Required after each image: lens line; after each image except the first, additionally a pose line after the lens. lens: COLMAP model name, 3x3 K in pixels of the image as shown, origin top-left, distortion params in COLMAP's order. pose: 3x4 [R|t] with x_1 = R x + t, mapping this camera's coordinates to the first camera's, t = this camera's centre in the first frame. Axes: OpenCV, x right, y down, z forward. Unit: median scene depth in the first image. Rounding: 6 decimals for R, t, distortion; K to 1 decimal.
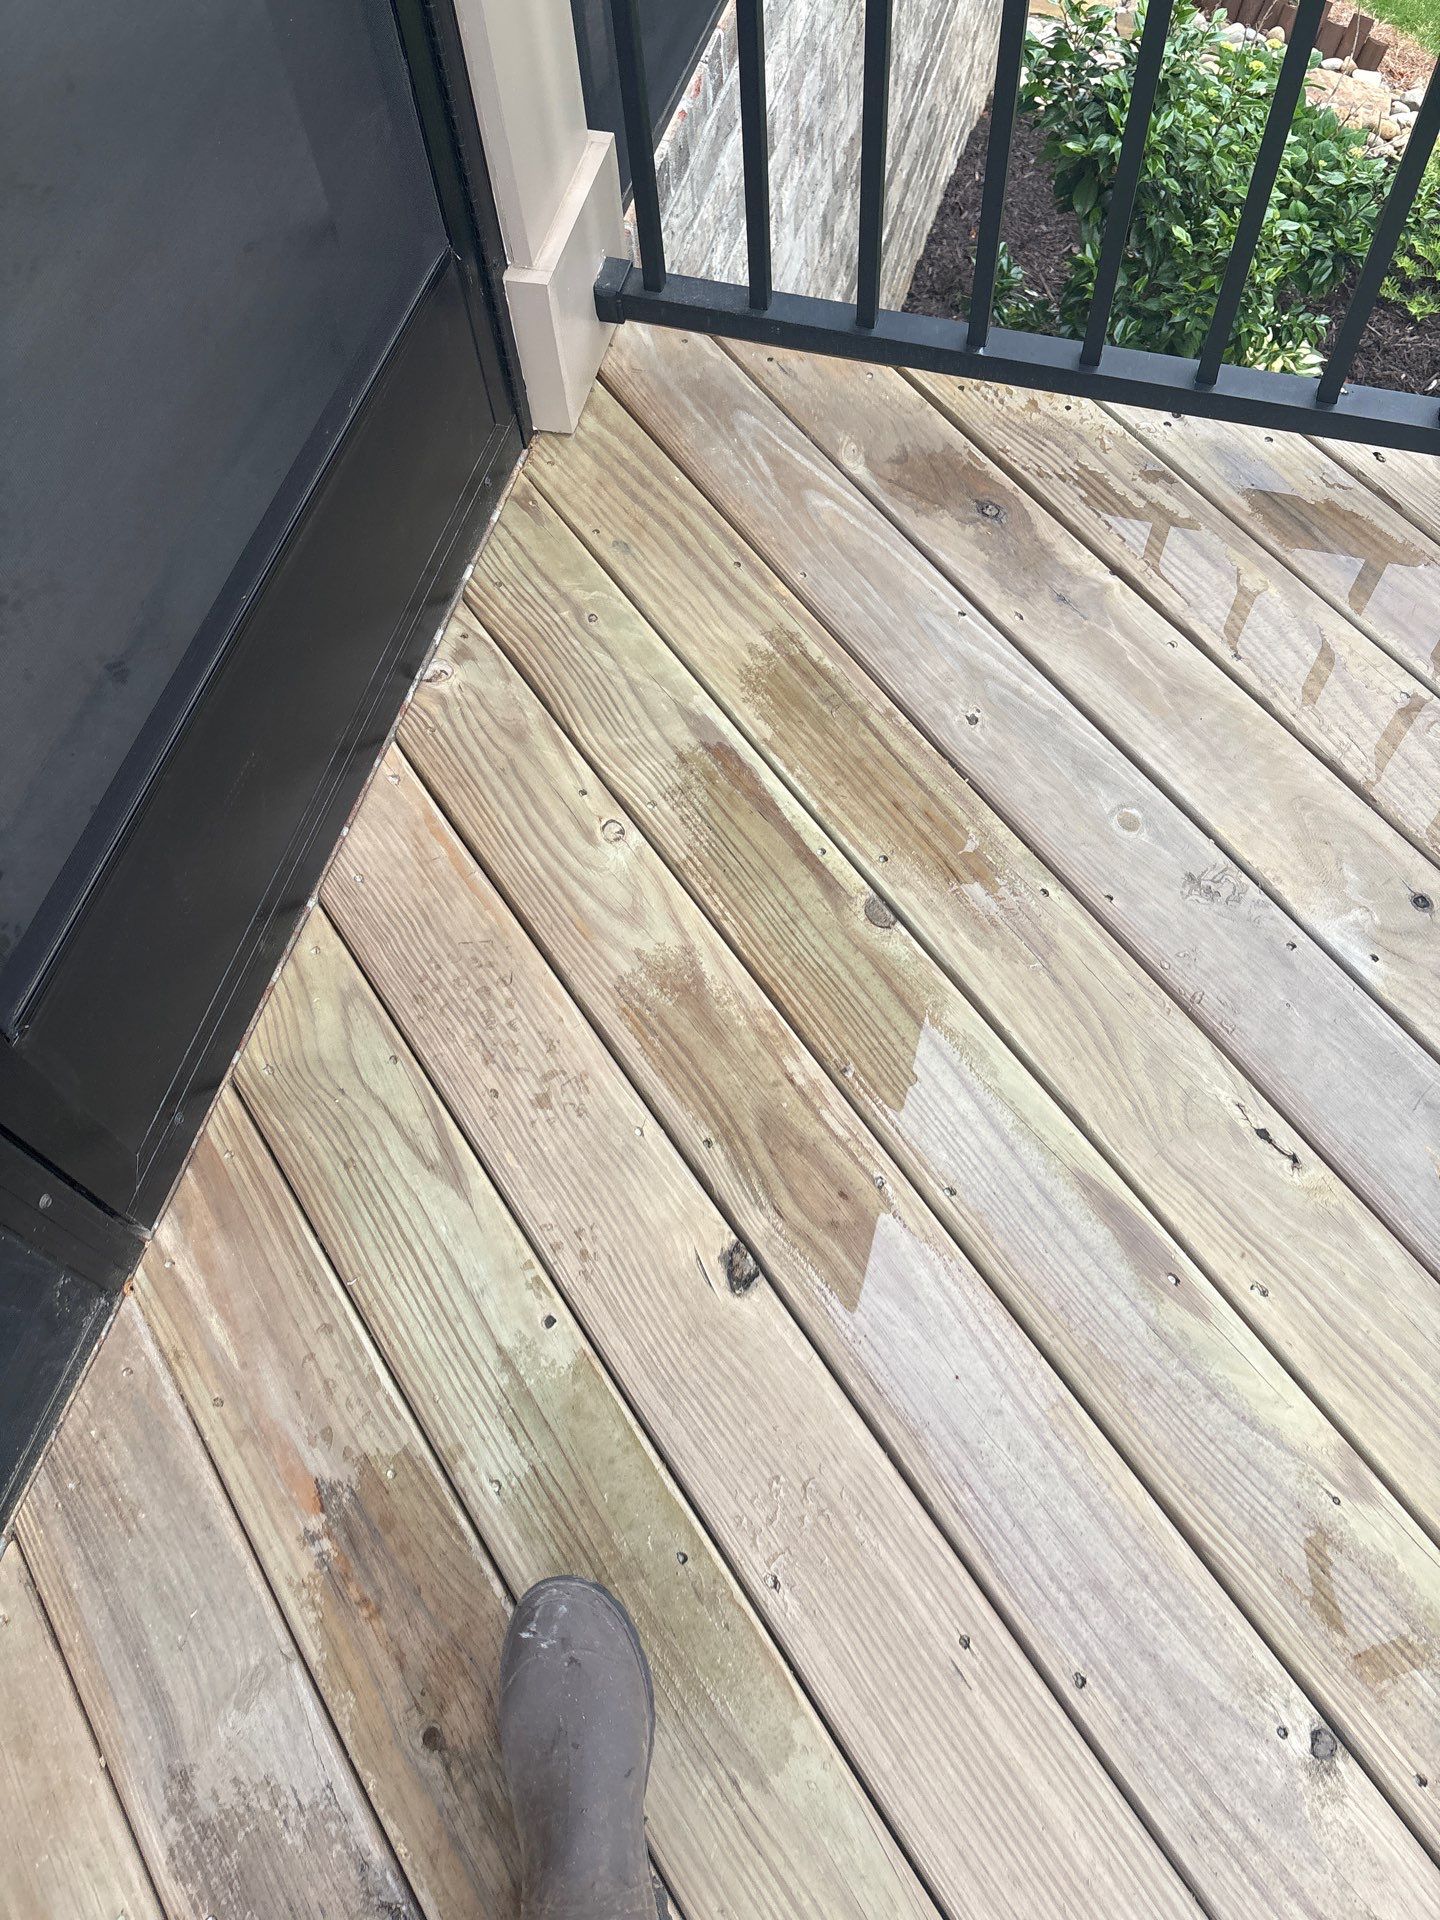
lens RADIAL K [[1431.5, 0, 720.0], [0, 1431.5, 960.0], [0, 0, 1]] dist [0.022232, -0.009433]
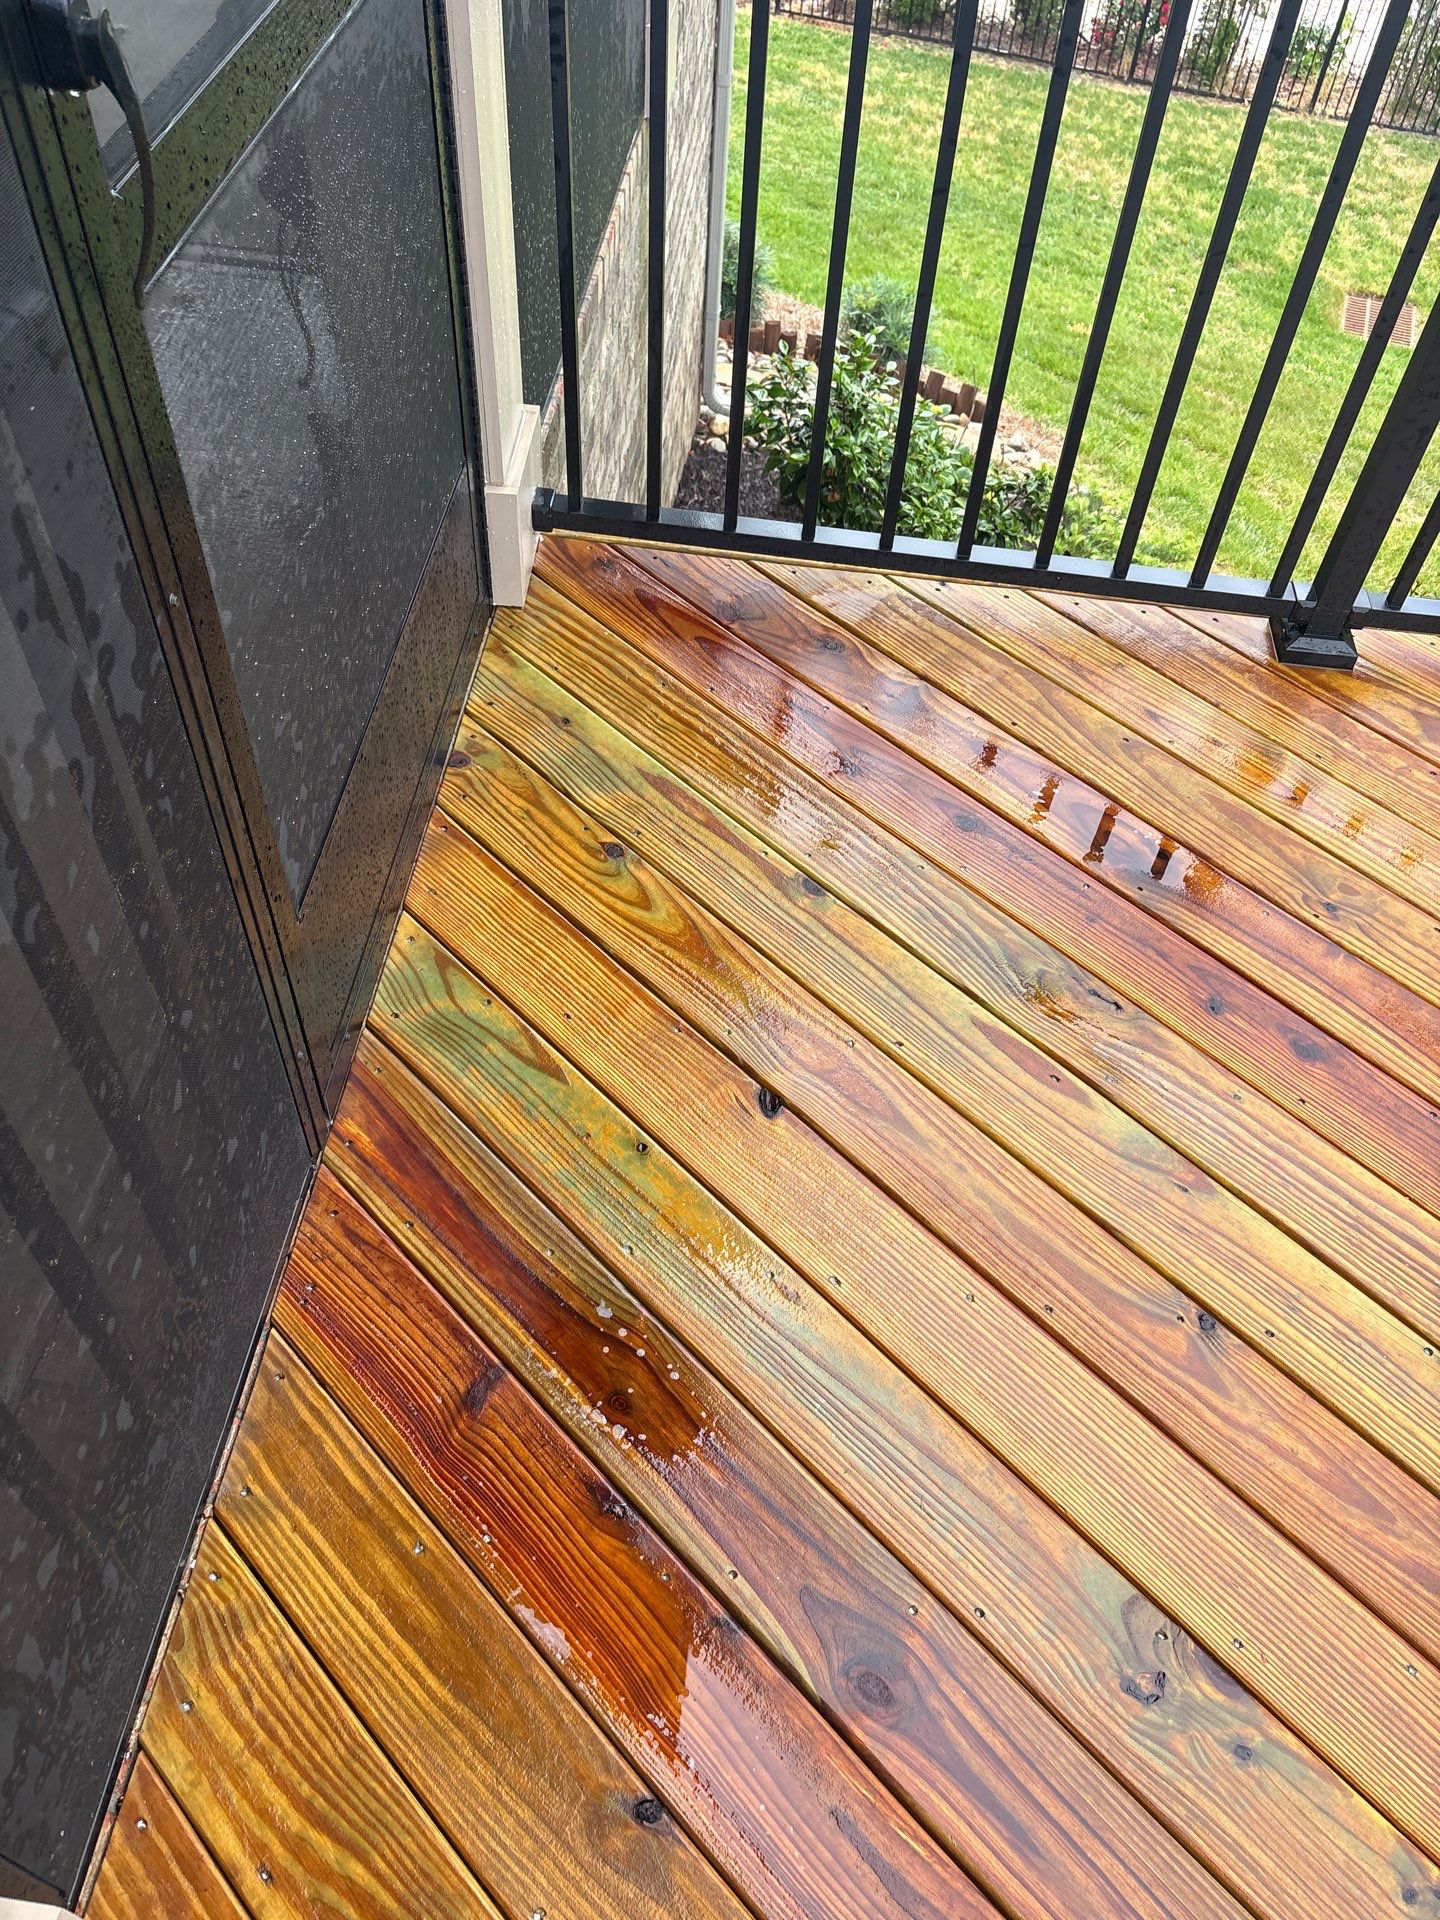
lens RADIAL K [[1434.7, 0, 720.0], [0, 1434.7, 960.0], [0, 0, 1]] dist [0.006299, 0.001786]
pose [[0.977893, -0.073523, 0.195756, -0.220114], [0.112785, 0.973756, -0.197685, 0.260875], [-0.176084, 0.215393, 0.960521, -0.278448]]
